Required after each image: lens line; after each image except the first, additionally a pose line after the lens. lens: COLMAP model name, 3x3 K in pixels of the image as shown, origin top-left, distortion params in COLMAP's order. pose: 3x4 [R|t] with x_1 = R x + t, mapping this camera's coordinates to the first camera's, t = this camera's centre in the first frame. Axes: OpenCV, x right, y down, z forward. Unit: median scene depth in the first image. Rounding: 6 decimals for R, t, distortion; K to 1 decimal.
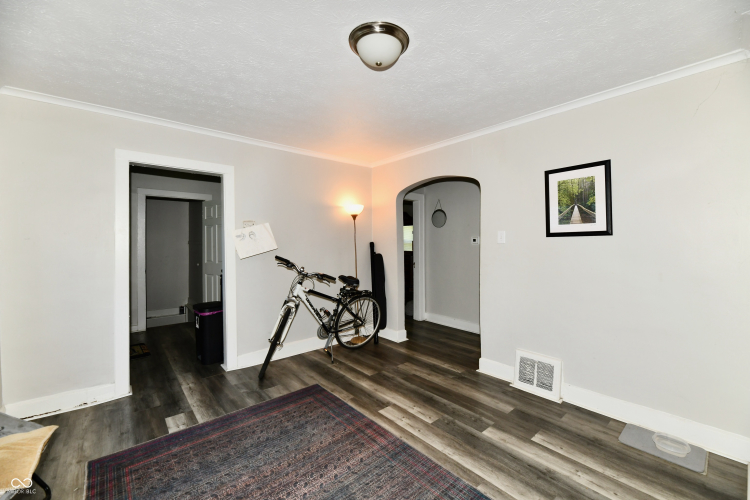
lens RADIAL K [[301.4, 0, 376.4], [0, 301.4, 238.7], [0, 0, 1]] dist [-0.000958, -0.000088]
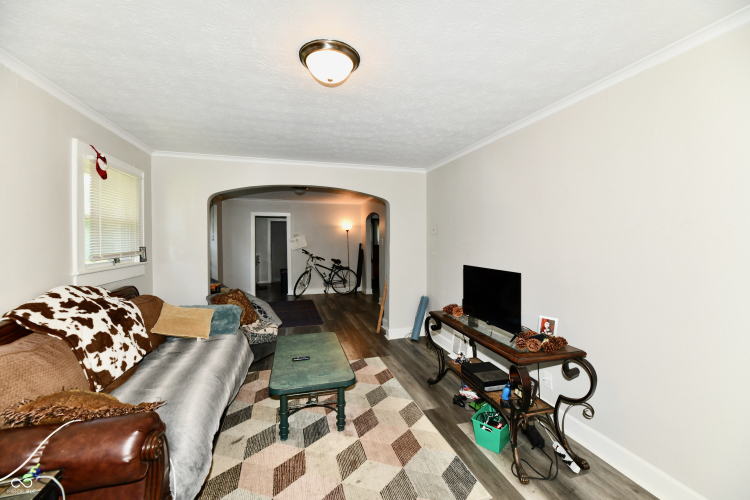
lens RADIAL K [[309.4, 0, 380.6], [0, 309.4, 244.0], [0, 0, 1]] dist [0.000058, 0.000305]
pose [[0.908449, 0.006112, -0.417952, 1.531368], [0.003212, 0.999761, 0.021602, -0.043923], [0.417984, -0.020967, 0.908212, -1.209425]]
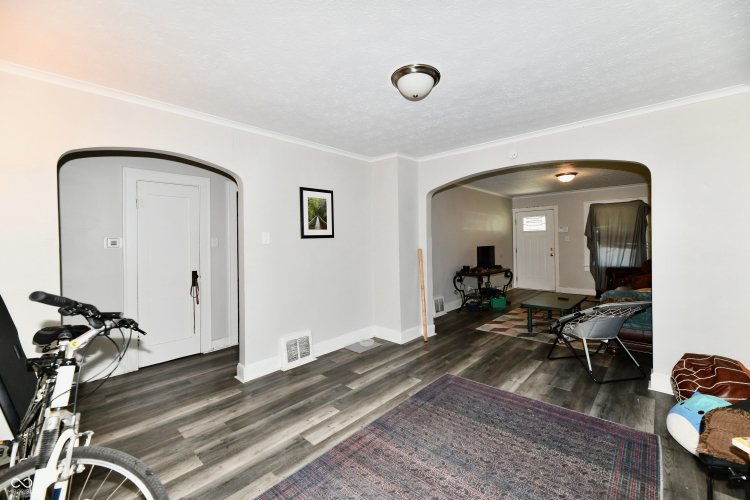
lens RADIAL K [[309.7, 0, 373.1], [0, 309.7, 239.4], [0, 0, 1]] dist [-0.002425, -0.000752]
pose [[-0.092111, 0.008288, 0.995714, -0.788443], [0.008377, 0.999936, -0.007548, 0.010614], [-0.995713, 0.007646, -0.092175, 0.829623]]
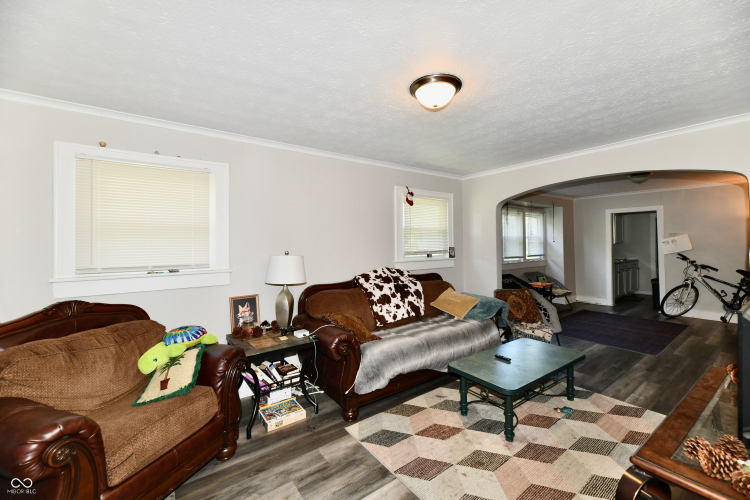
lens RADIAL K [[309.4, 0, 380.6], [0, 309.4, 244.0], [0, 0, 1]] dist [0.000058, 0.000305]
pose [[-0.077931, 0.004521, -0.996949, 1.932368], [0.016158, 0.999864, 0.003271, -0.038798], [0.996828, -0.015854, -0.077993, -0.738254]]
